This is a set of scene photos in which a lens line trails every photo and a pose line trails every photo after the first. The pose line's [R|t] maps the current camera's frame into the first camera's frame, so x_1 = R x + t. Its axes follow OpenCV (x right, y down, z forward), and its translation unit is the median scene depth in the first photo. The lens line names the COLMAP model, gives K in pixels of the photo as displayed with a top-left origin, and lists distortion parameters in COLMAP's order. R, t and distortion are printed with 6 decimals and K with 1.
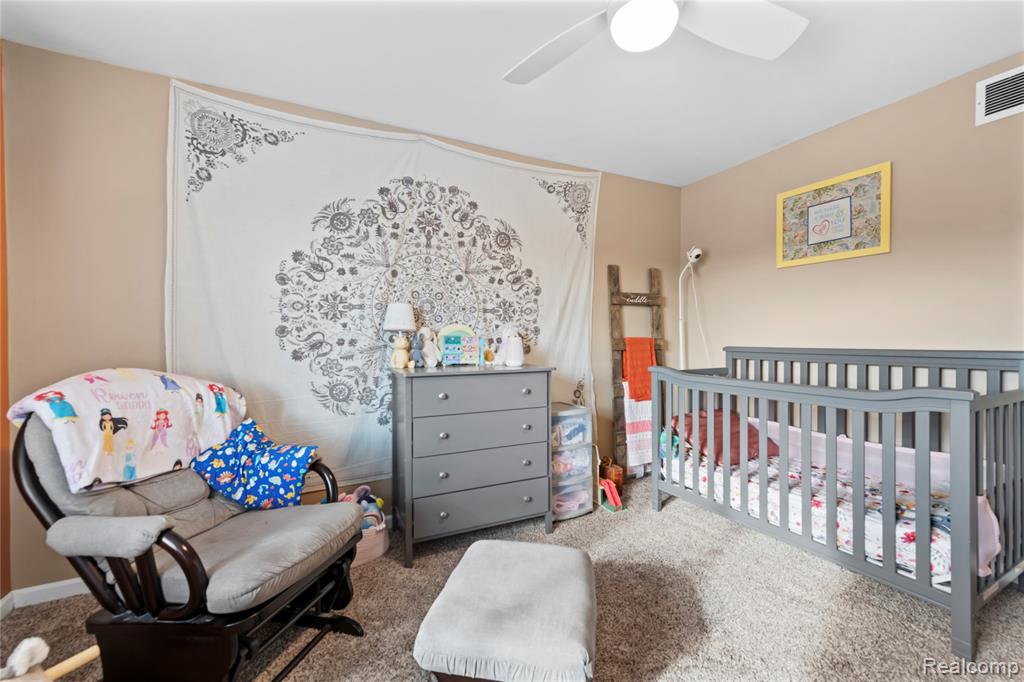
lens RADIAL K [[421.4, 0, 511.0], [0, 421.4, 340.3], [0, 0, 1]] dist [0.015881, -0.003515]
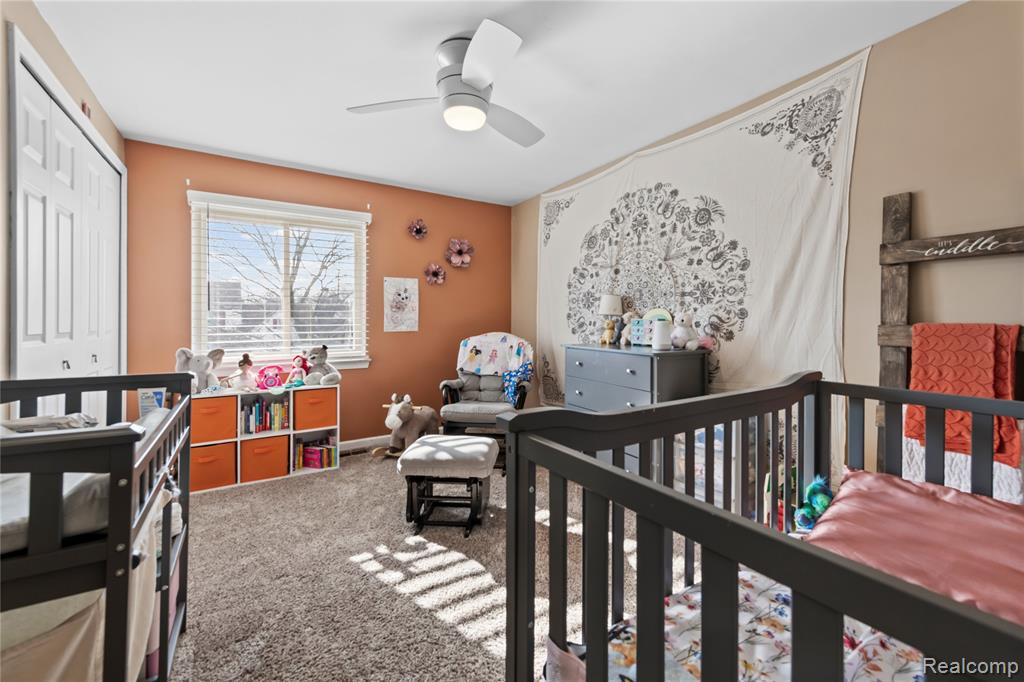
lens RADIAL K [[421.4, 0, 498.6], [0, 421.4, 318.4], [0, 0, 1]] dist [0.015881, -0.003515]
pose [[0.055796, 0.000906, -0.998442, 0.933282], [-0.009633, 0.999954, 0.000369, -0.009401], [0.998396, 0.009598, 0.055802, 0.523430]]
